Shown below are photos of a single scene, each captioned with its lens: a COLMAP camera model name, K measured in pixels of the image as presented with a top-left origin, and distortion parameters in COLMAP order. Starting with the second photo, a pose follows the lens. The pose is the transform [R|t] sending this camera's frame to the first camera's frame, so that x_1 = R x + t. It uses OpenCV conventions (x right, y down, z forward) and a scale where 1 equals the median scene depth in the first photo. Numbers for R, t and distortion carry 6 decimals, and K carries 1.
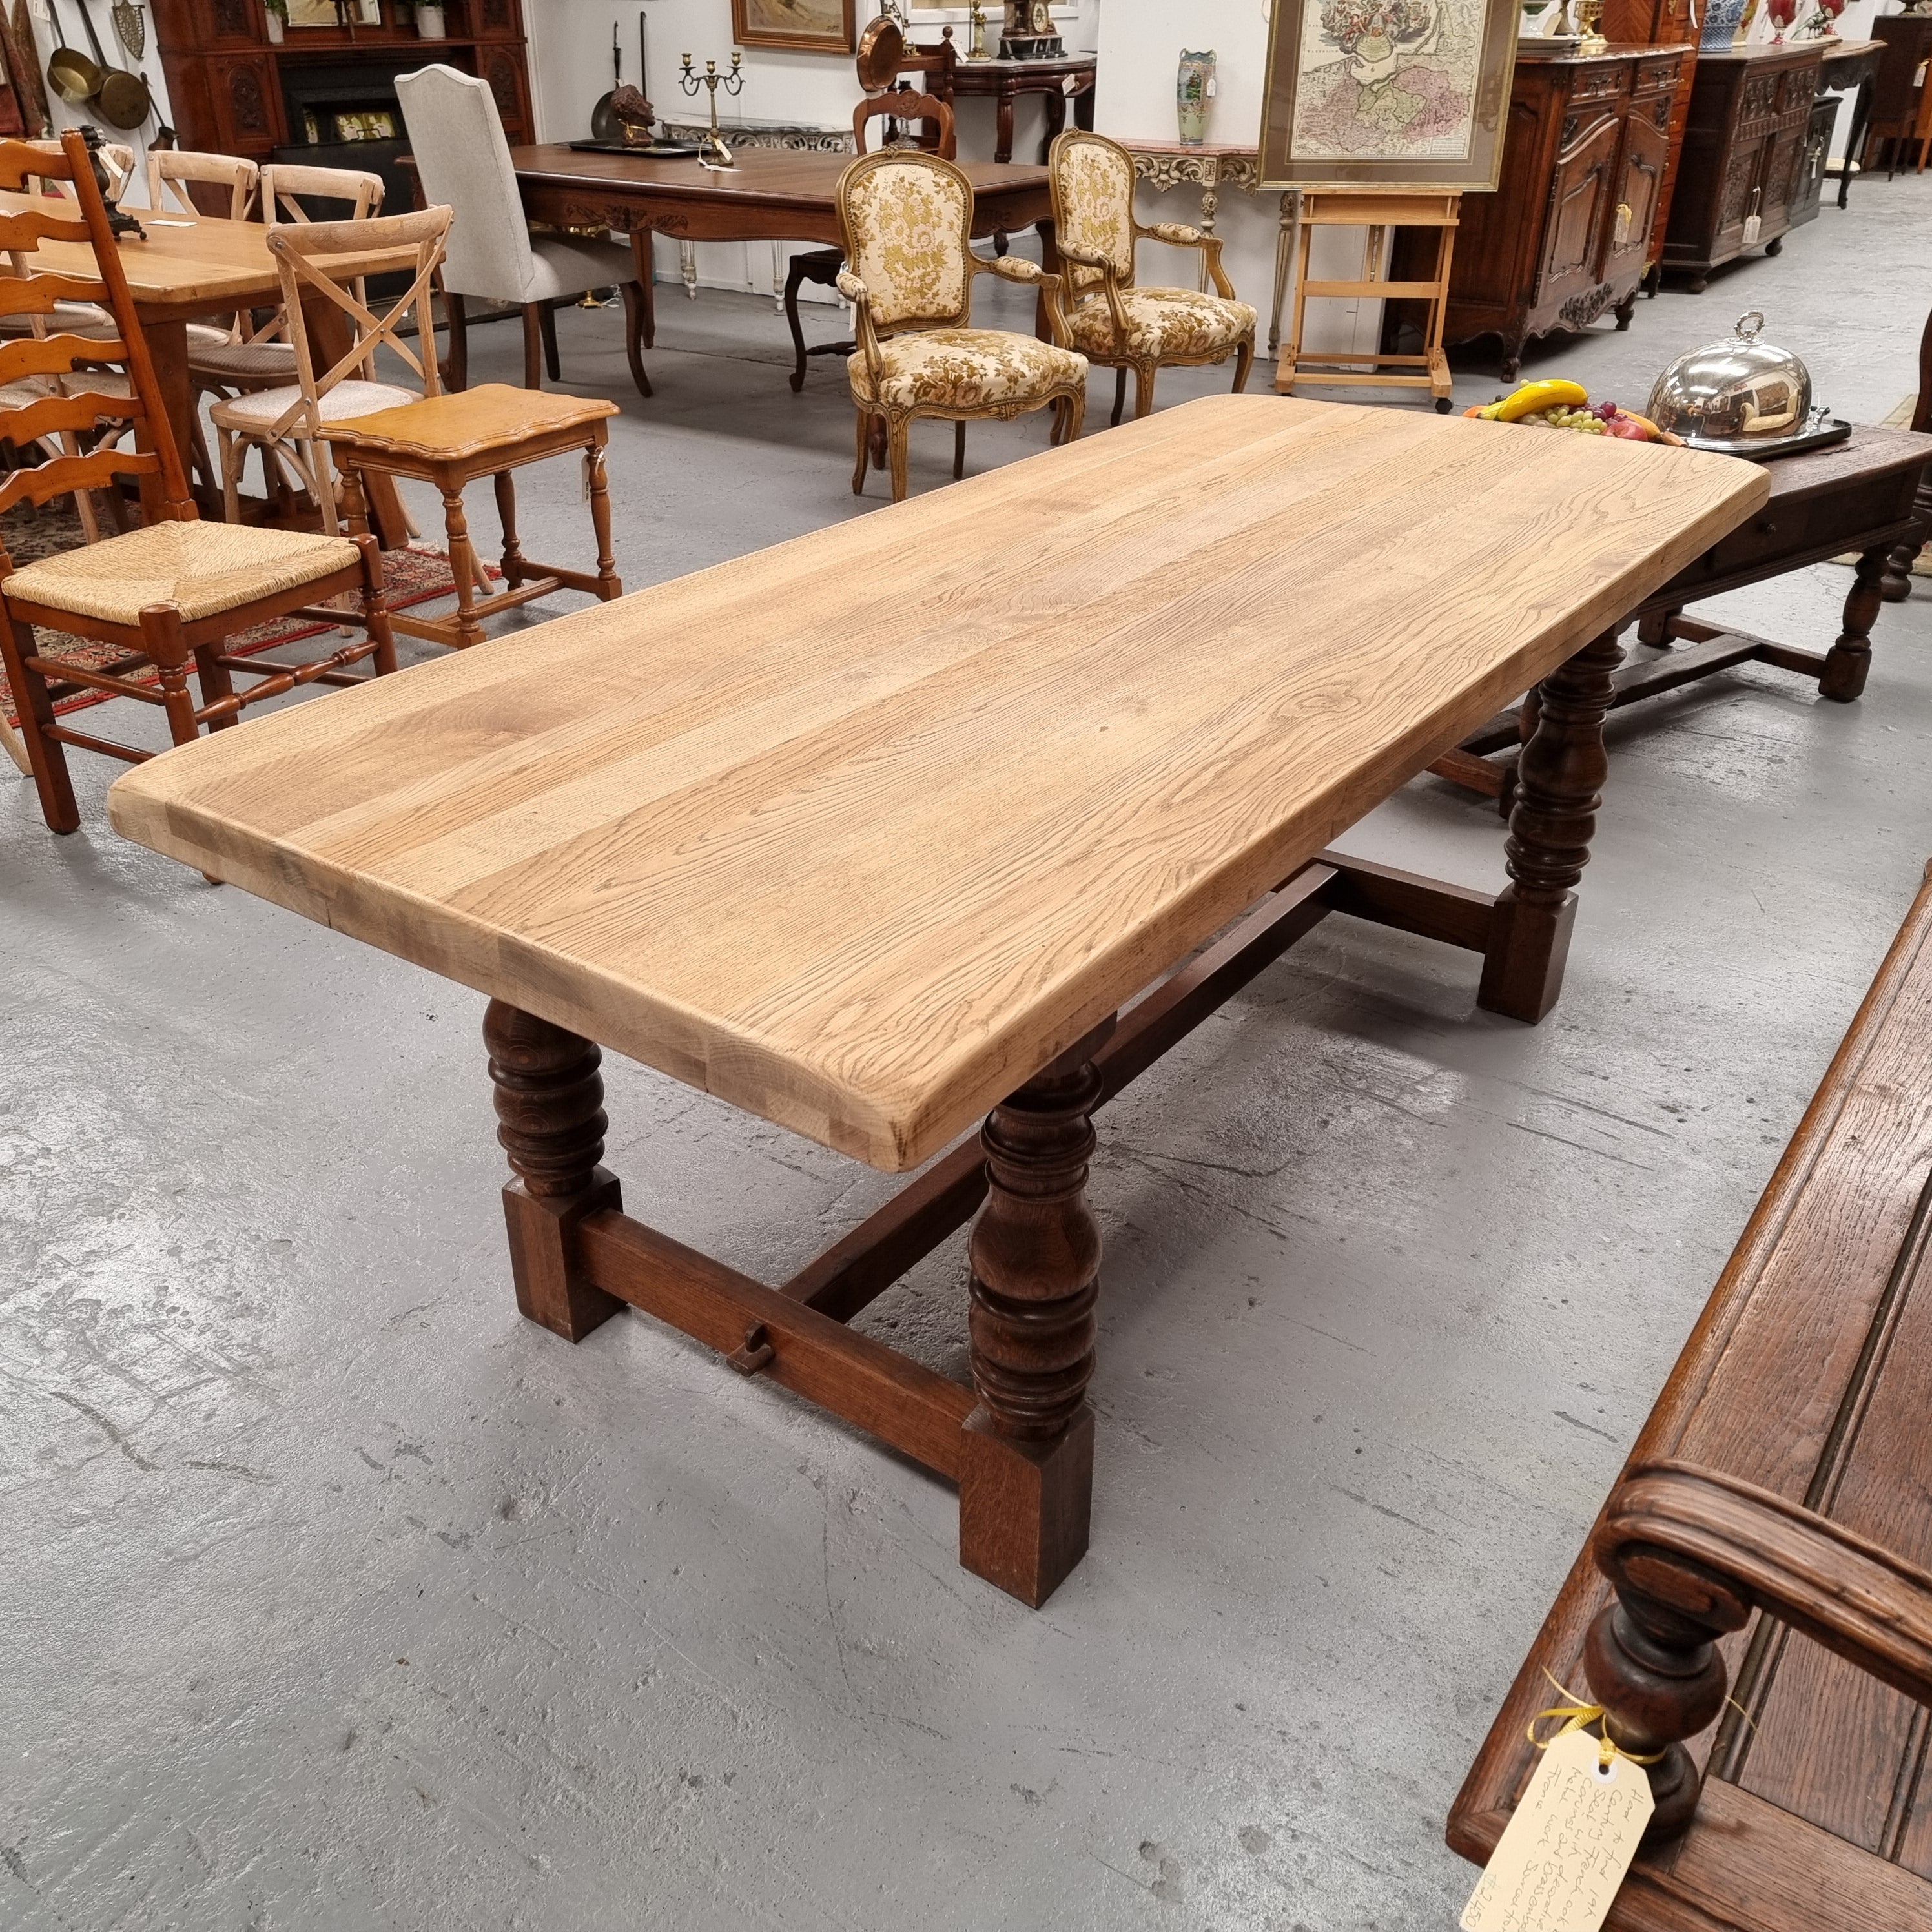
lens RADIAL K [[1775.5, 0, 964.9], [0, 1775.5, 956.2], [0, 0, 1]] dist [0.087007, -0.079396]
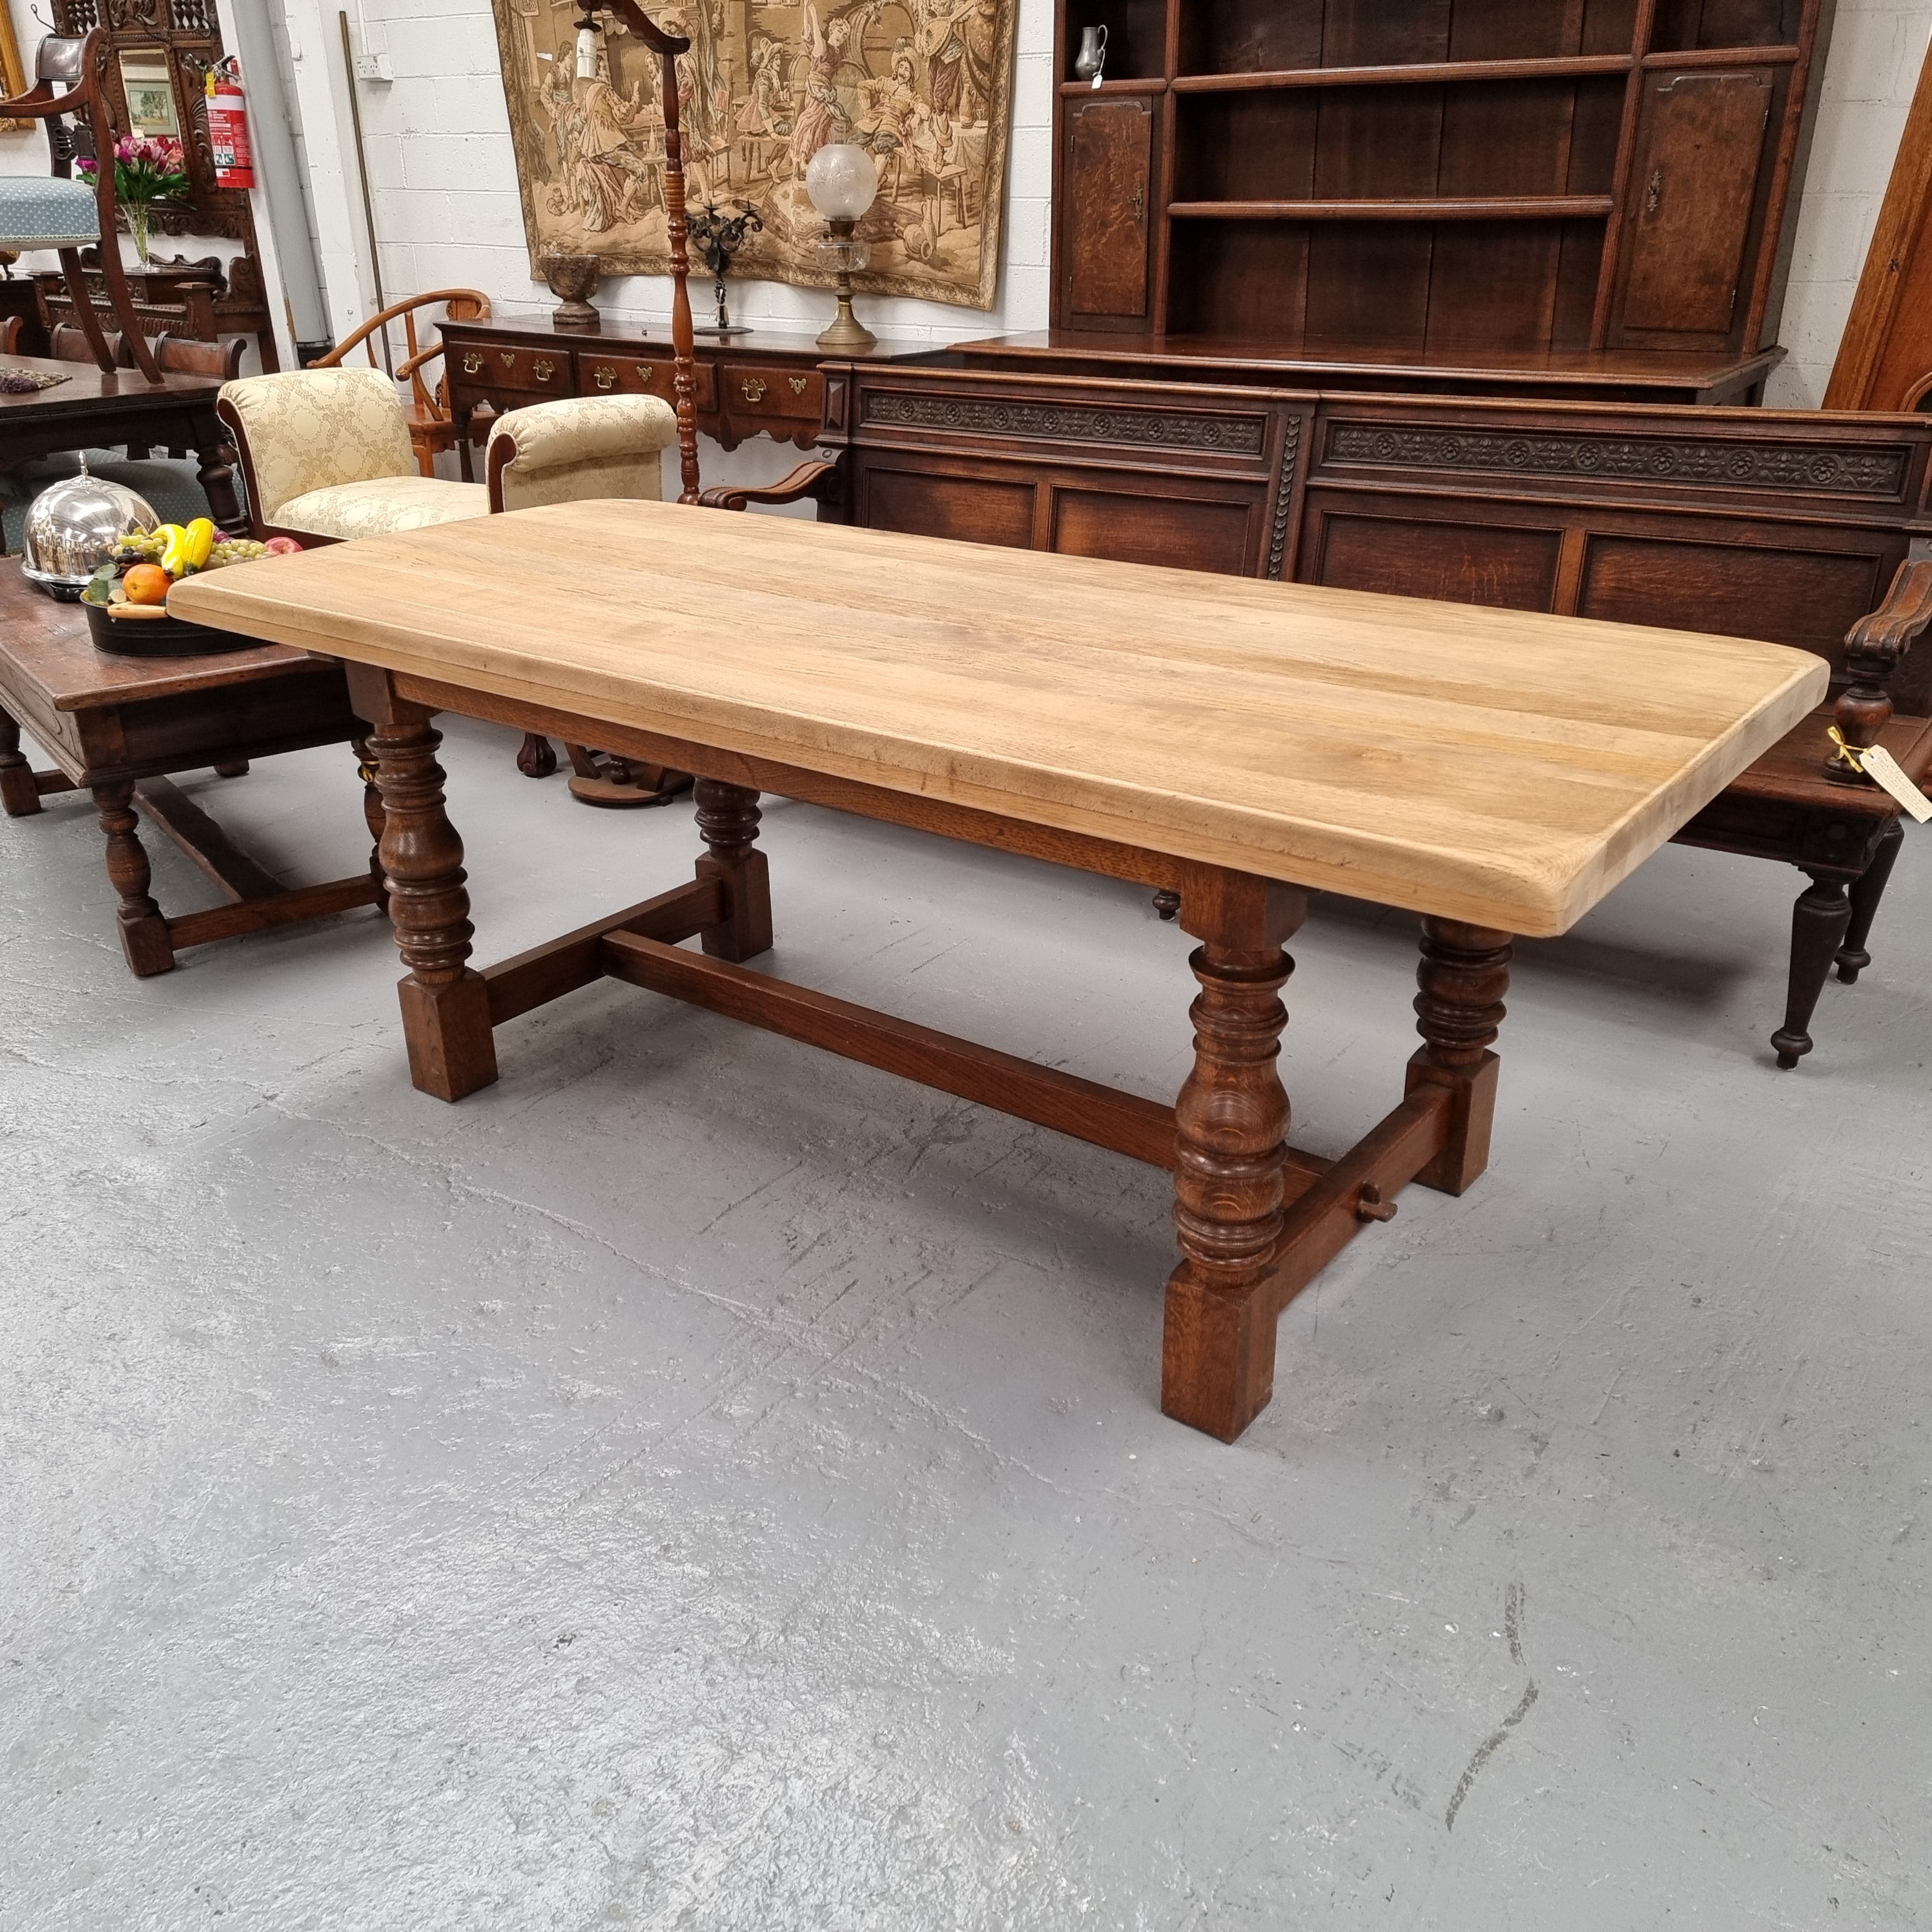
lens RADIAL K [[1763.7, 0, 957.1], [0, 1763.7, 947.0], [0, 0, 1]] dist [0.093583, -0.076360]
pose [[0.020857, -0.410654, 0.911553, -0.533943], [0.495278, 0.796257, 0.347381, -0.218520], [-0.868484, 0.444227, 0.219995, 0.426810]]
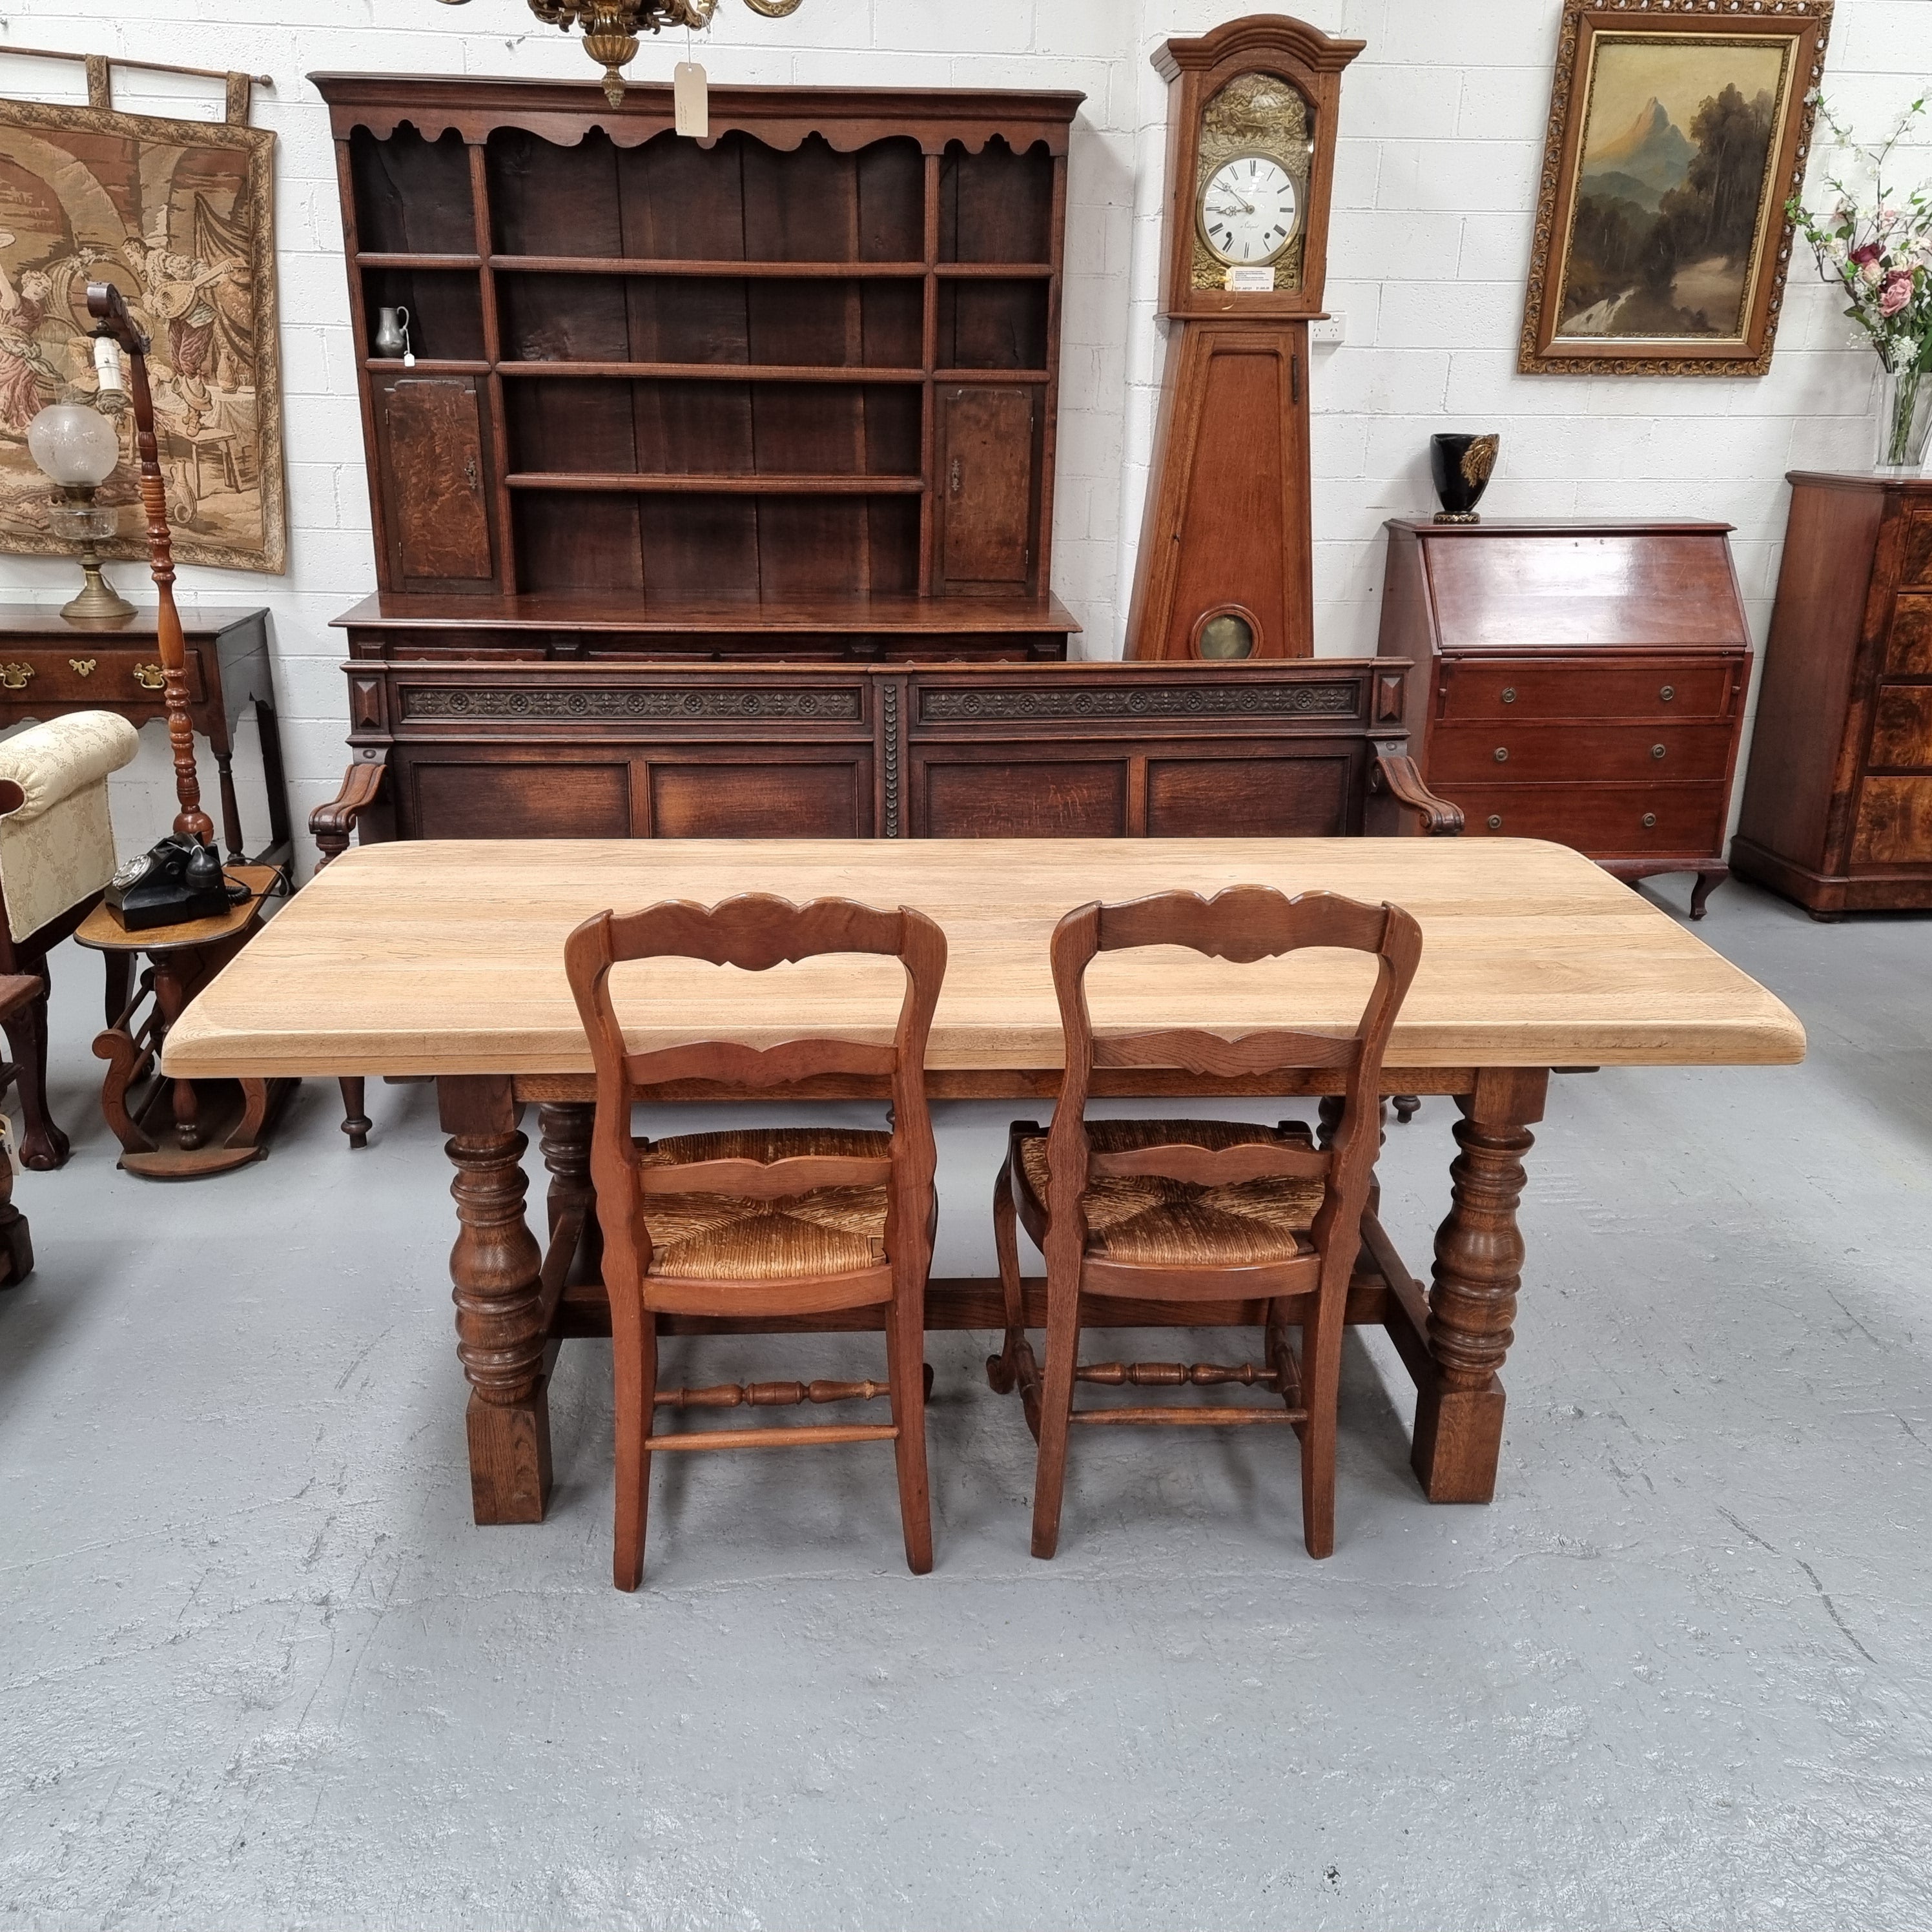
lens RADIAL K [[1751.9, 0, 966.0], [0, 1751.9, 966.0], [0, 0, 1]] dist [0.084370, -0.064049]
pose [[-0.624512, -0.278945, 0.729503, -0.430554], [0.361544, 0.724687, 0.586613, -0.485274], [-0.692294, 0.630094, -0.351725, 0.769383]]
